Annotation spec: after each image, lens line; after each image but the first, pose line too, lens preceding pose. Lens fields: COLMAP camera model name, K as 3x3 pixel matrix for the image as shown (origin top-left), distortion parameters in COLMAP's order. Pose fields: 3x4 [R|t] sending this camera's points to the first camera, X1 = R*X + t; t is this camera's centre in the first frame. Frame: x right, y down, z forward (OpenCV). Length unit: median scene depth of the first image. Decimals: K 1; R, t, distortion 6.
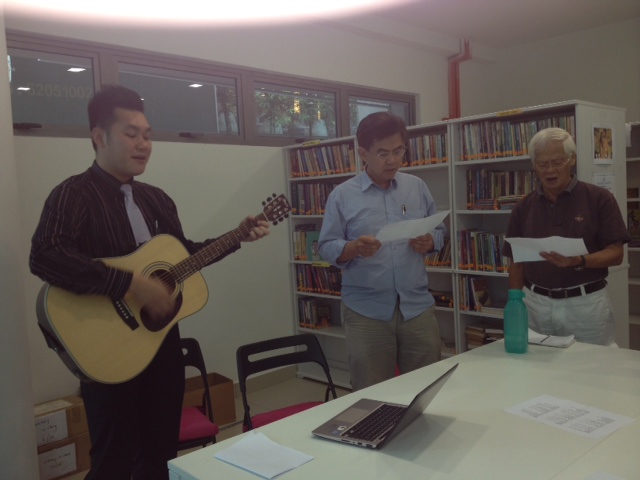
lens RADIAL K [[649.2, 0, 320.0], [0, 649.2, 240.0], [0, 0, 1]] dist [0.047945, -0.000386]
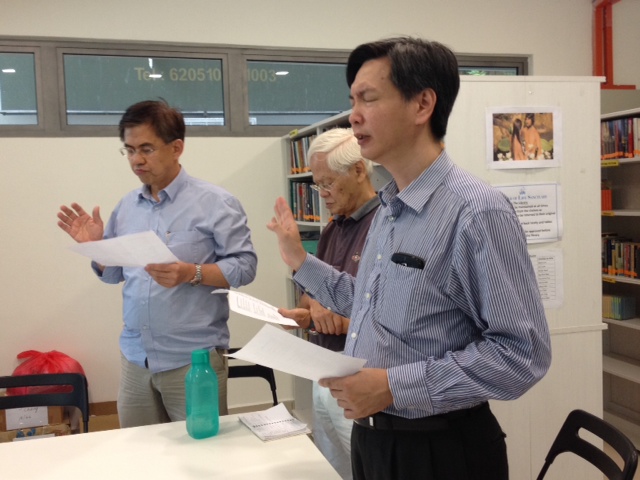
lens RADIAL K [[756.8, 0, 320.0], [0, 756.8, 240.0], [0, 0, 1]] dist [0.013077, -0.044906]
pose [[0.876116, 0.048483, -0.479657, 0.469912], [-0.037455, 0.998768, 0.032541, -0.047434], [0.480644, -0.010544, 0.876853, 0.189043]]
